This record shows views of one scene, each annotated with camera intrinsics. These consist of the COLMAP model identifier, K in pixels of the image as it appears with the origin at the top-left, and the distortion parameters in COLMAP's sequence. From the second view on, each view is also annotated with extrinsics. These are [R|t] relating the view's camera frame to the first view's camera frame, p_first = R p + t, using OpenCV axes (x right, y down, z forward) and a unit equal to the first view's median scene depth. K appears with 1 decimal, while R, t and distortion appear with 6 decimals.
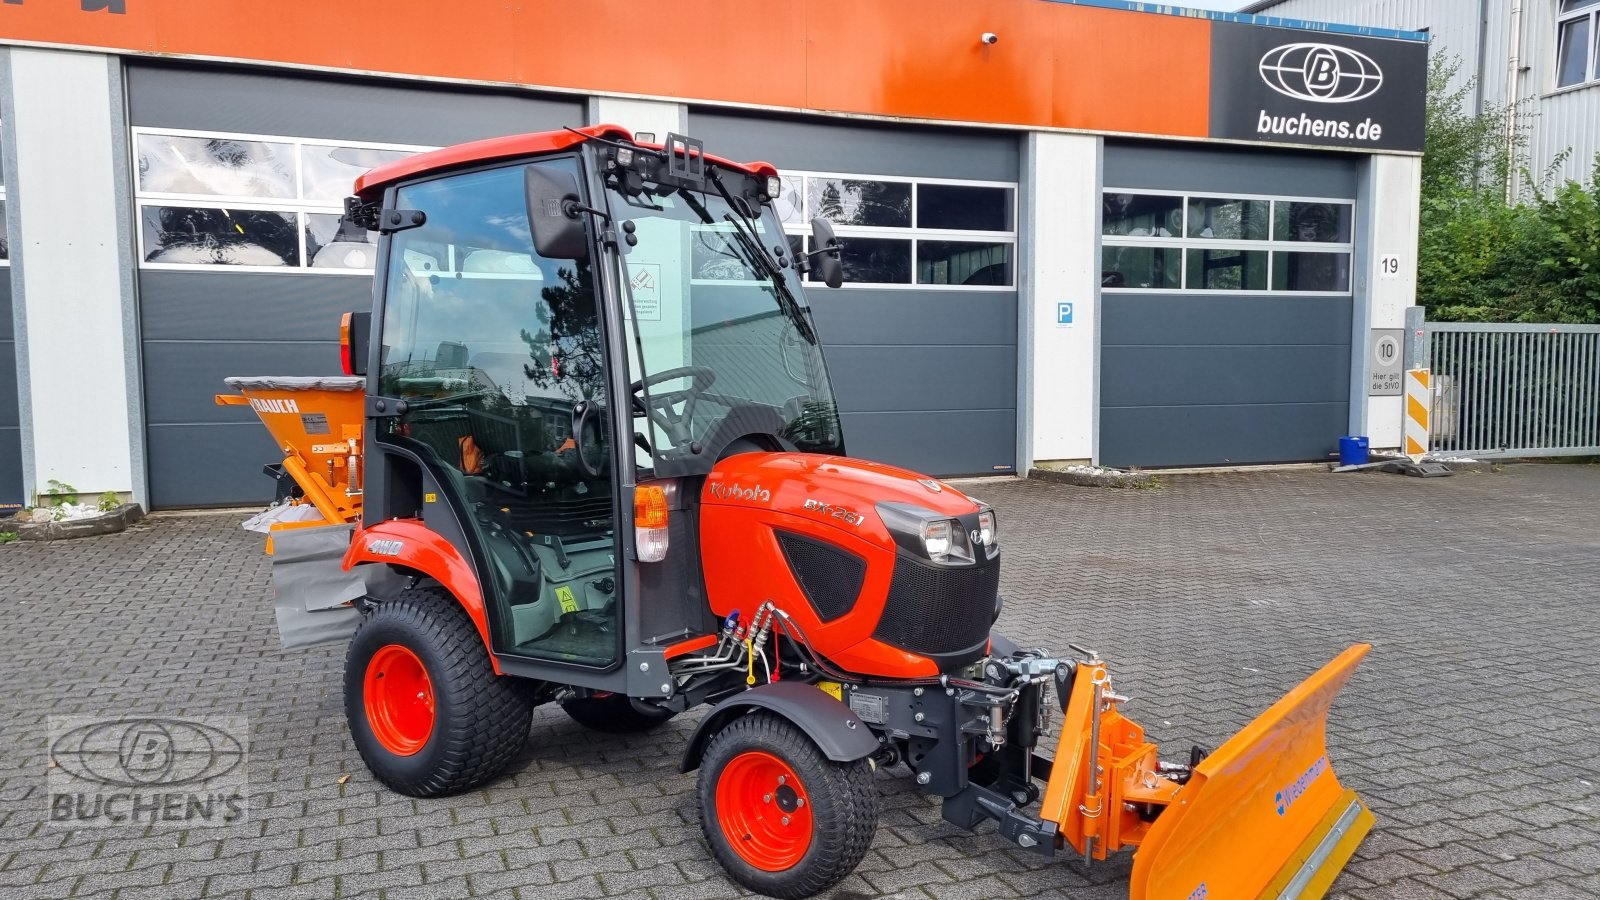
lens RADIAL K [[1193.3, 0, 825.9], [0, 1193.3, 471.2], [0, 0, 1]] dist [0.075267, -0.060549]
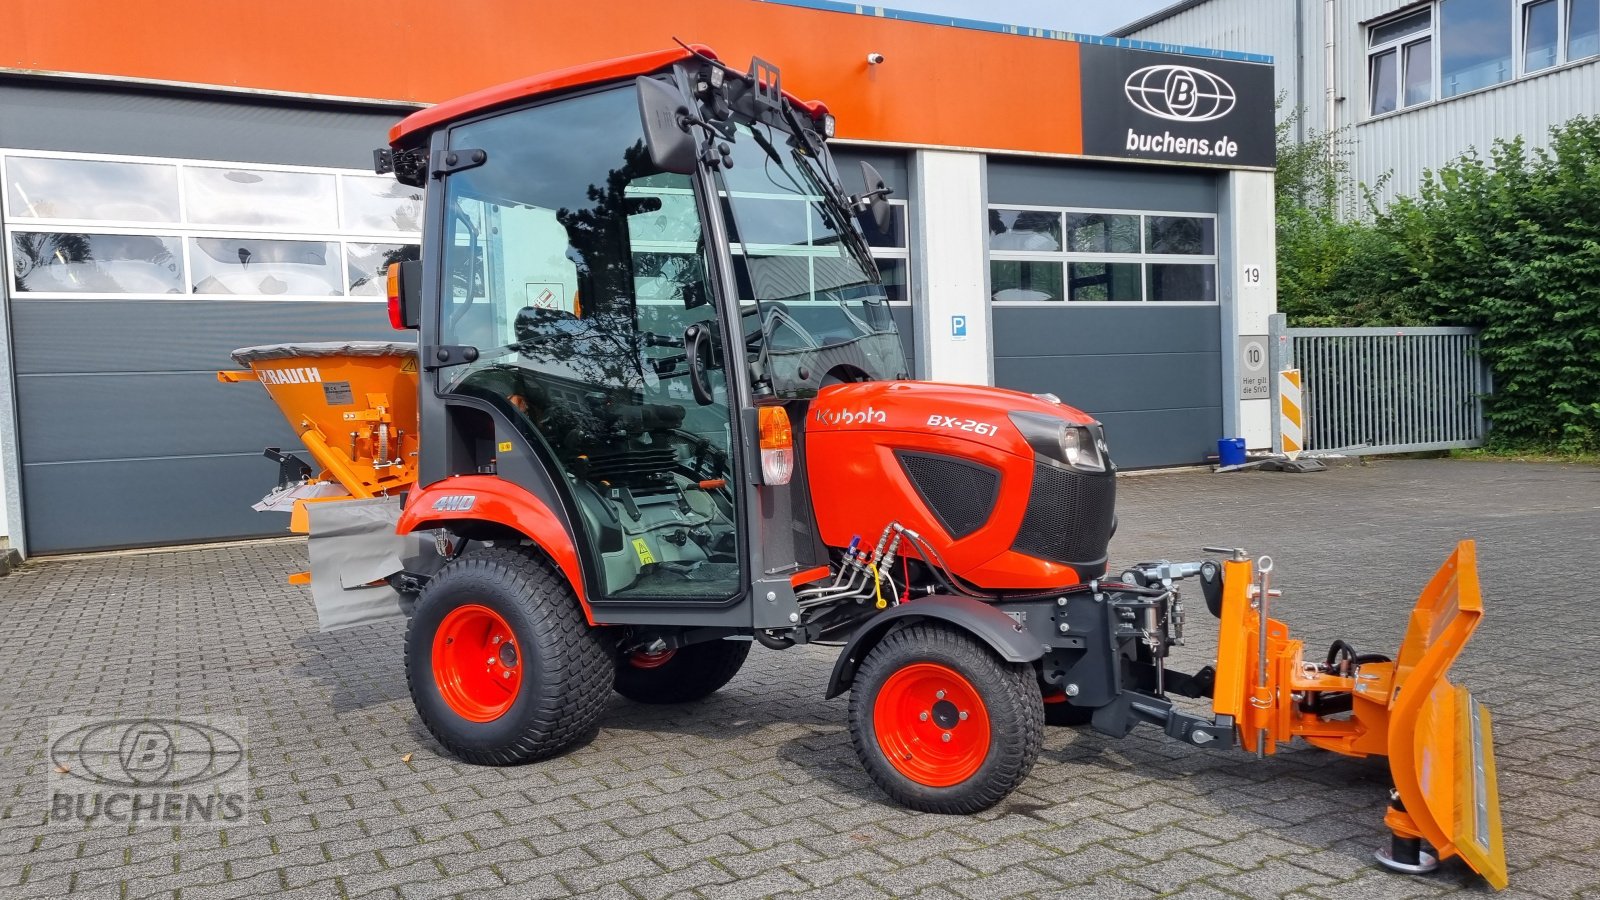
lens RADIAL K [[1193.3, 0, 789.6], [0, 1193.3, 469.3], [0, 0, 1]] dist [0.075267, -0.060549]
pose [[0.994039, -0.042298, 0.100488, -0.145198], [0.046322, 0.998201, -0.038059, 0.062527], [-0.098697, 0.042486, 0.994210, 0.024628]]
